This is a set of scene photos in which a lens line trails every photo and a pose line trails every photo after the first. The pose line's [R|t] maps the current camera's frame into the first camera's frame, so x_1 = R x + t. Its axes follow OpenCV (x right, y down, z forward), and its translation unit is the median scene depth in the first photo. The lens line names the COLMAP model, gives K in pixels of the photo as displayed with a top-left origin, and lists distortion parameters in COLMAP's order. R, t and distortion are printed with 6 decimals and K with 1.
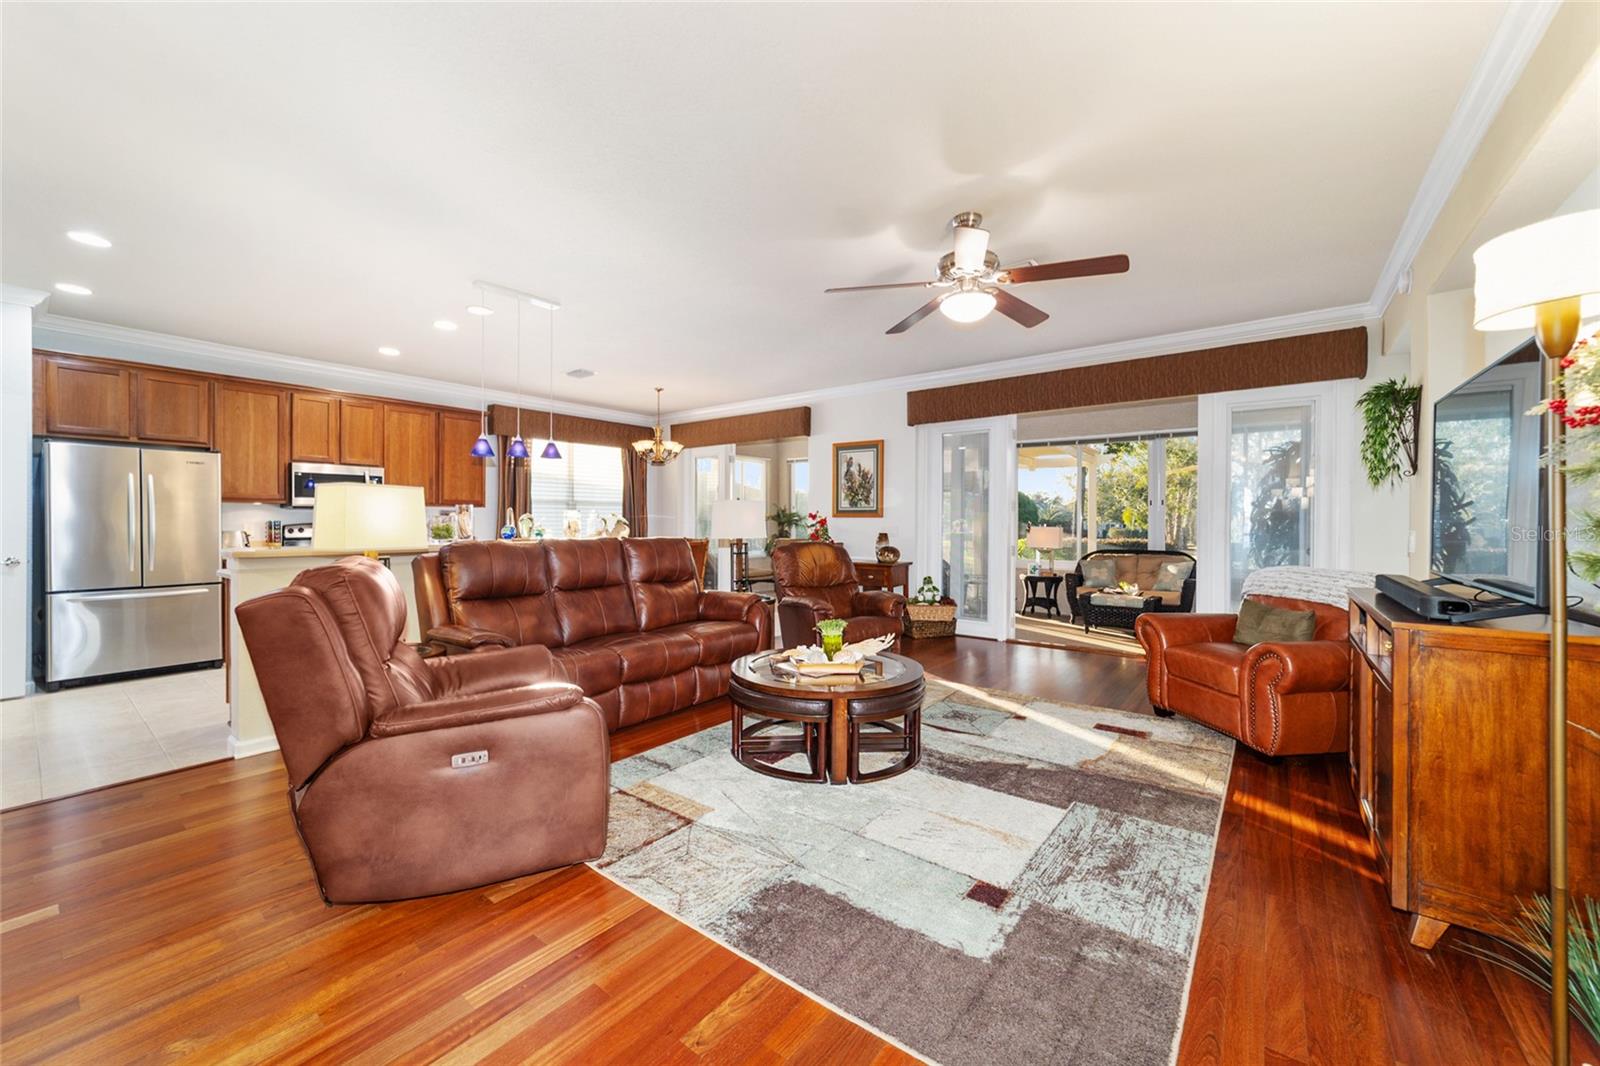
lens RADIAL K [[614.7, 0, 797.7], [0, 614.7, 521.4], [0, 0, 1]] dist [-0.016602, 0.007121]
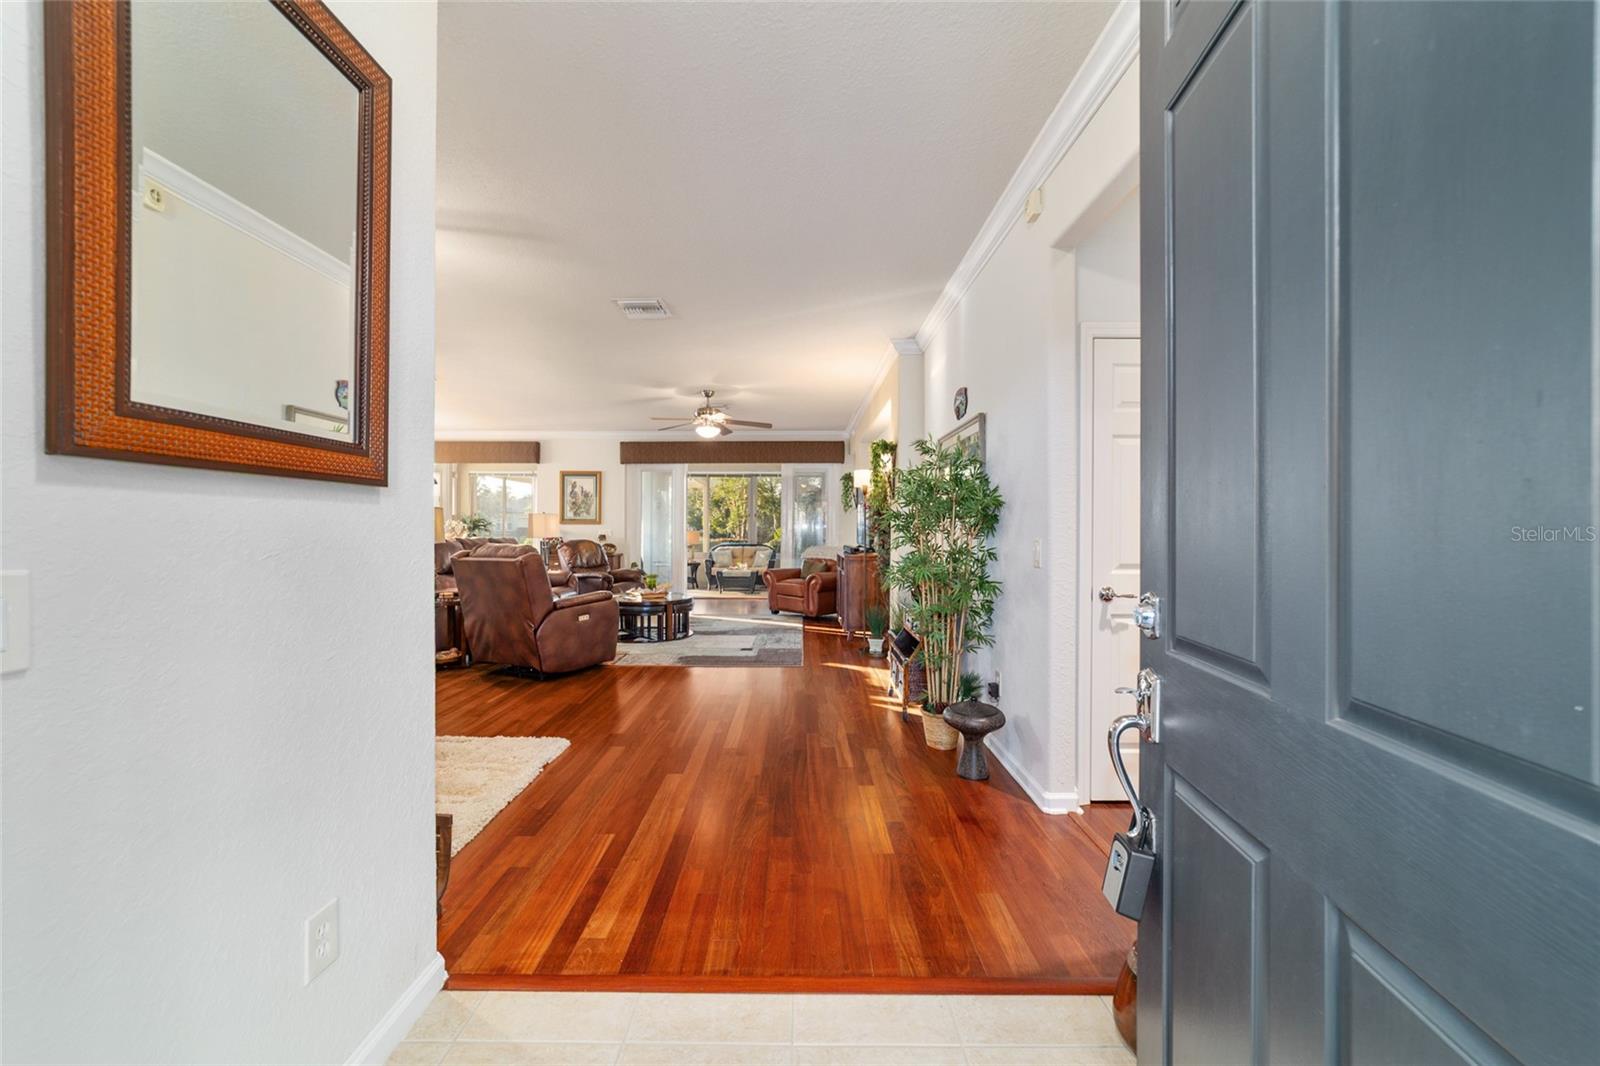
lens RADIAL K [[614.7, 0, 797.3], [0, 614.7, 529.9], [0, 0, 1]] dist [-0.016602, 0.007121]
pose [[0.791694, -0.002976, 0.610911, -0.689392], [-0.000257, 0.999986, 0.005204, -0.000104], [-0.610918, -0.004277, 0.791682, -0.806020]]
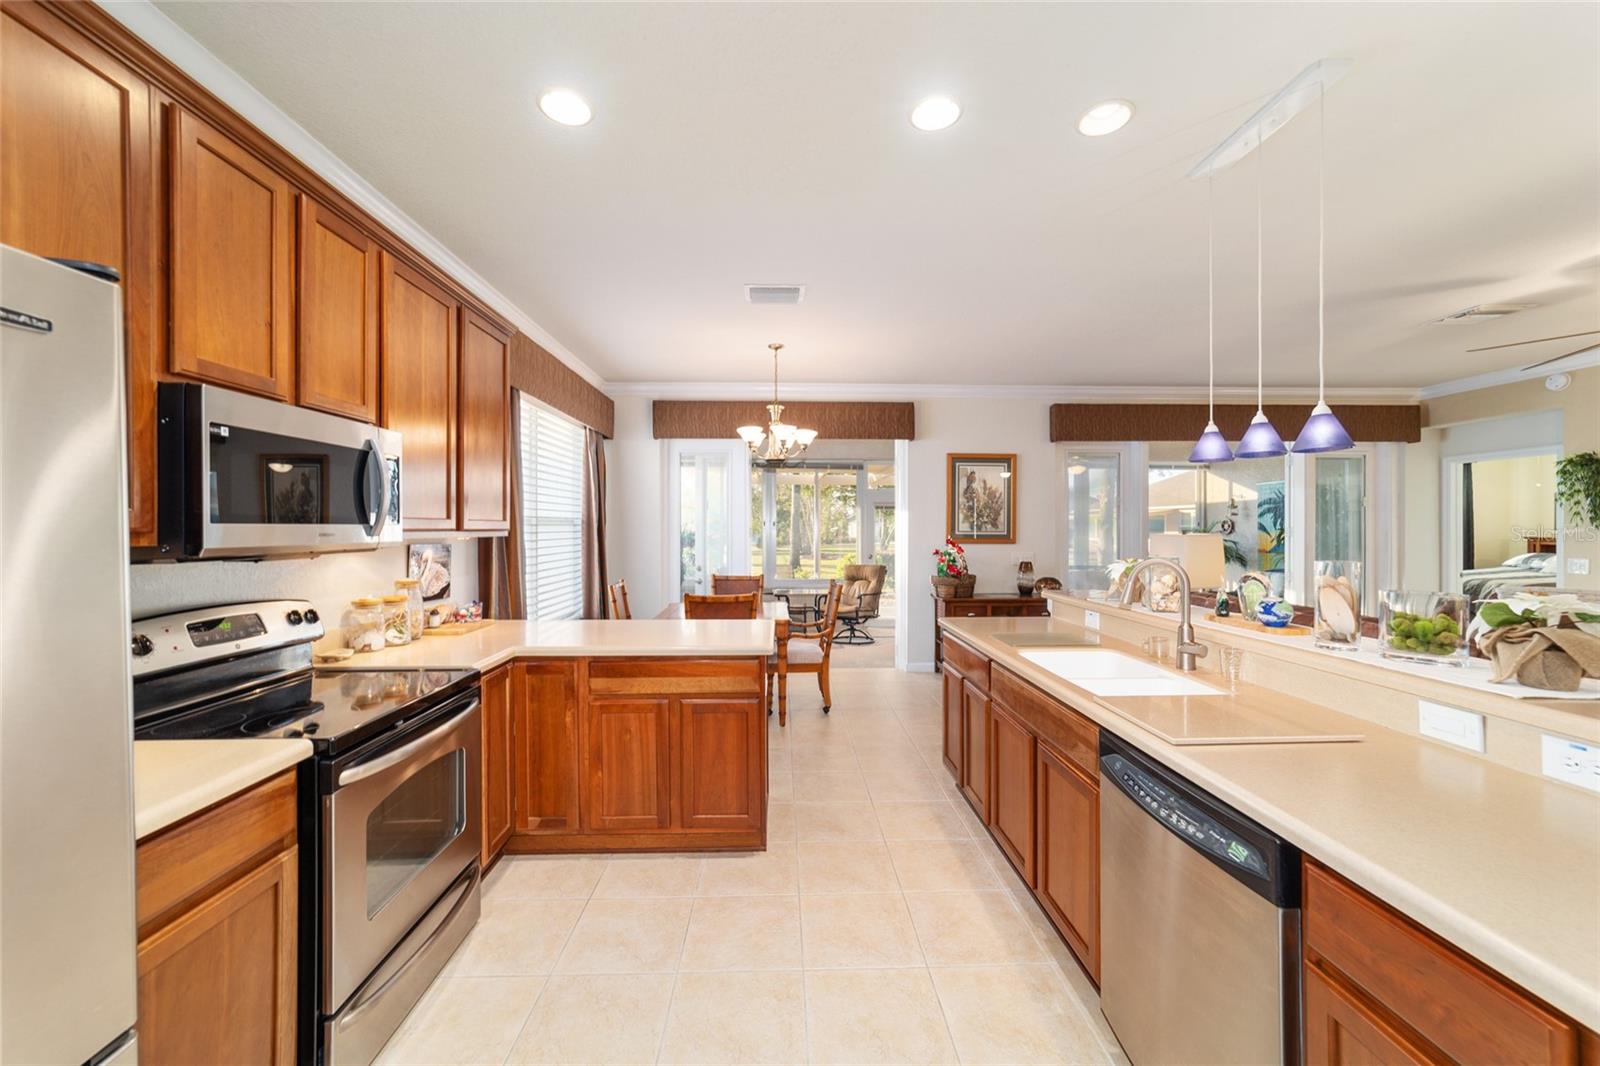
lens RADIAL K [[614.7, 0, 791.0], [0, 614.7, 529.8], [0, 0, 1]] dist [-0.016602, 0.007121]
pose [[0.777673, 0.003678, 0.628658, -1.168316], [-0.000342, 0.999985, -0.005428, -0.037038], [-0.628669, 0.004007, 0.777663, 0.934414]]
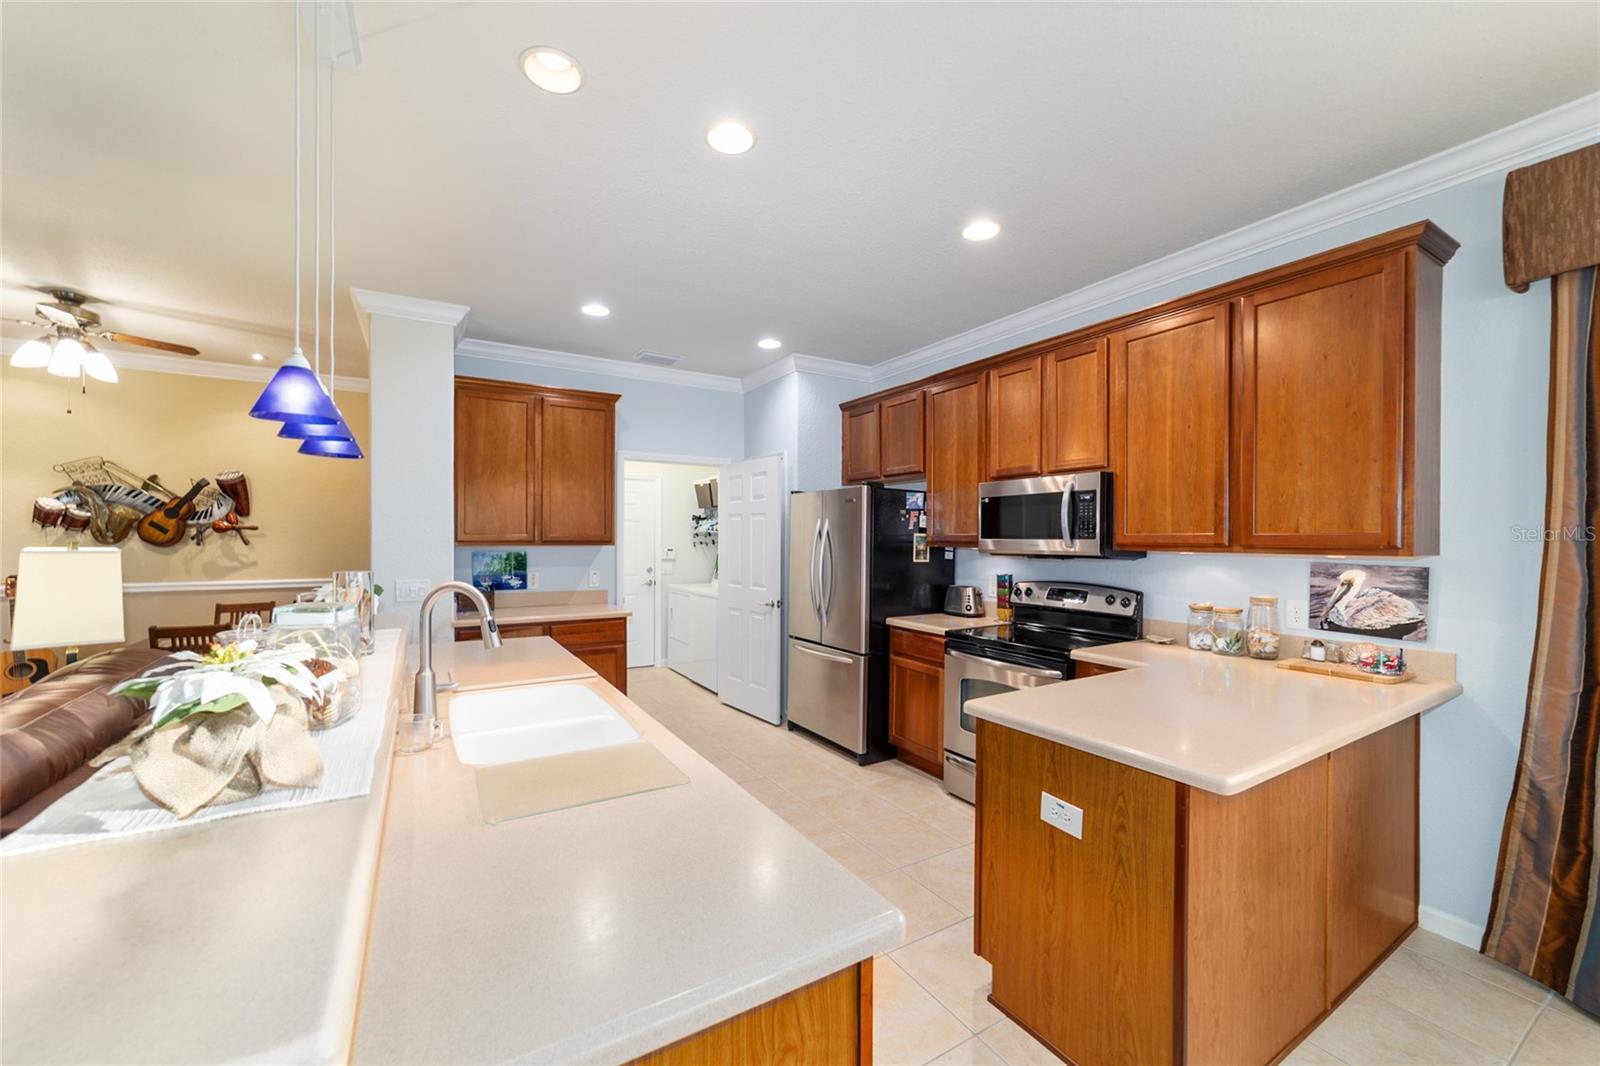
lens RADIAL K [[614.7, 0, 798.5], [0, 614.7, 541.8], [0, 0, 1]] dist [-0.016602, 0.007121]
pose [[-0.354732, 0.002301, -0.934965, -0.250427], [-0.003825, 0.999985, 0.003912, -0.053995], [0.934960, 0.004964, -0.354718, 1.517408]]
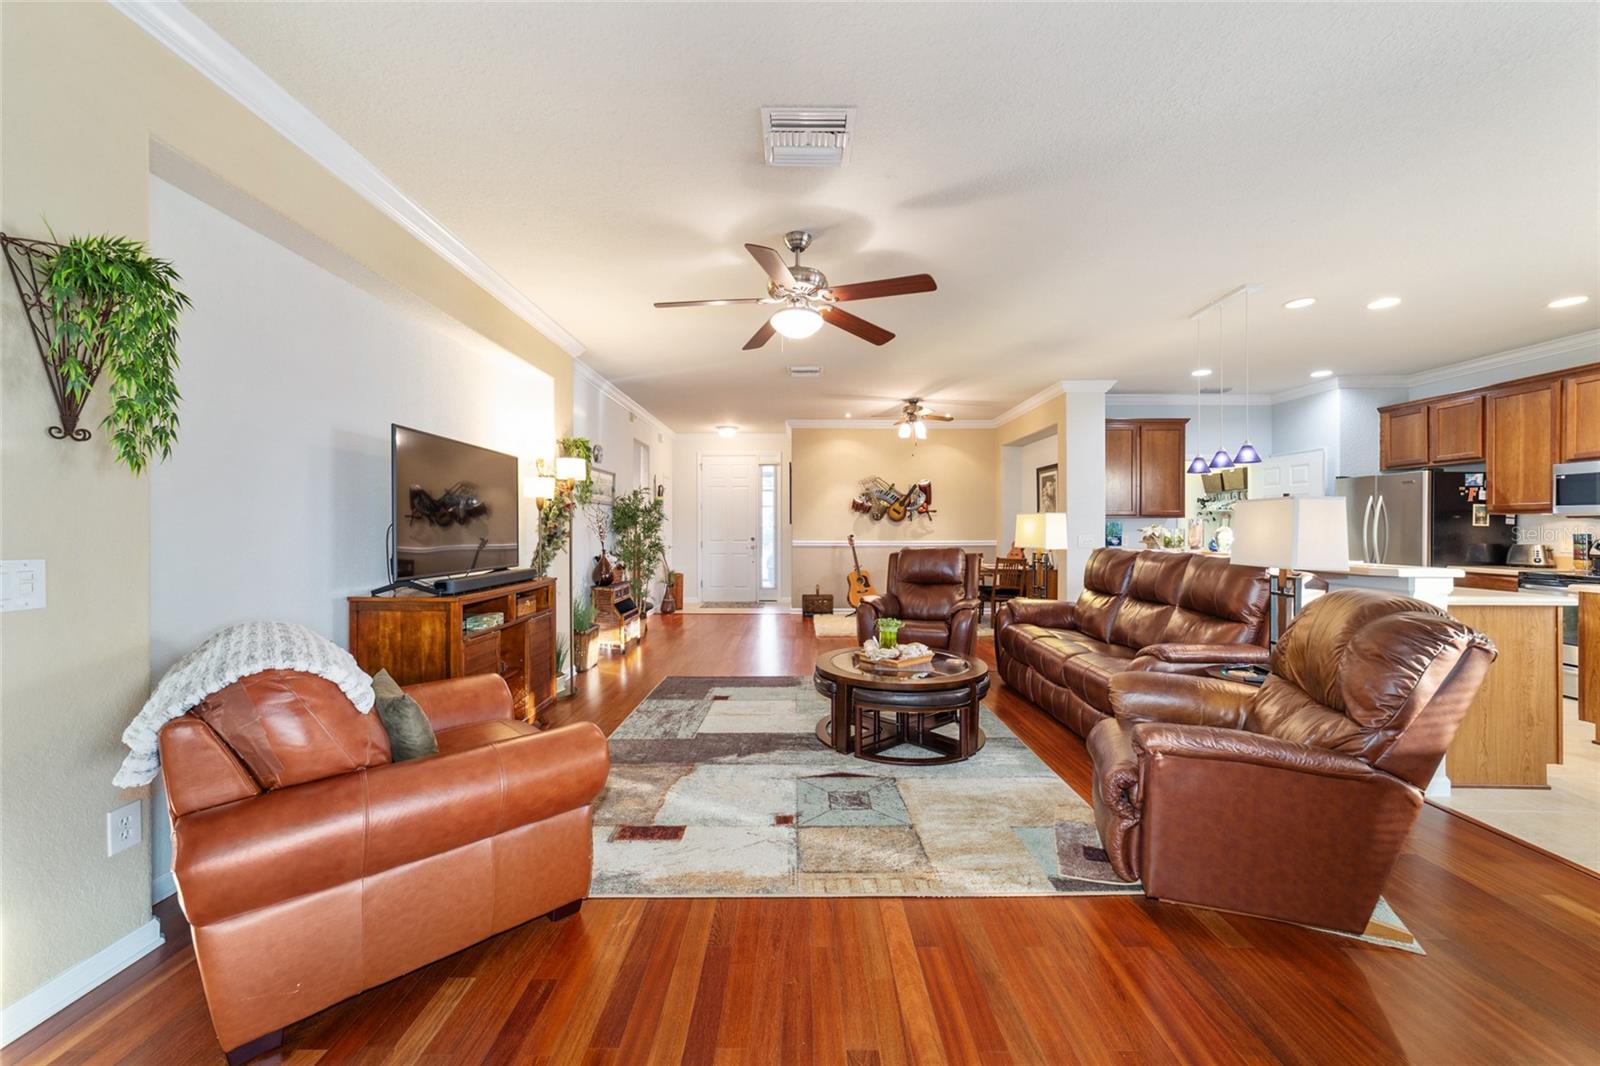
lens RADIAL K [[614.7, 0, 797.4], [0, 614.7, 527.4], [0, 0, 1]] dist [-0.016602, 0.007121]
pose [[-0.791612, -0.003385, -0.611015, 0.738443], [-0.001881, 0.999993, -0.003103, -0.006313], [0.611022, -0.001307, -0.791613, 1.485590]]
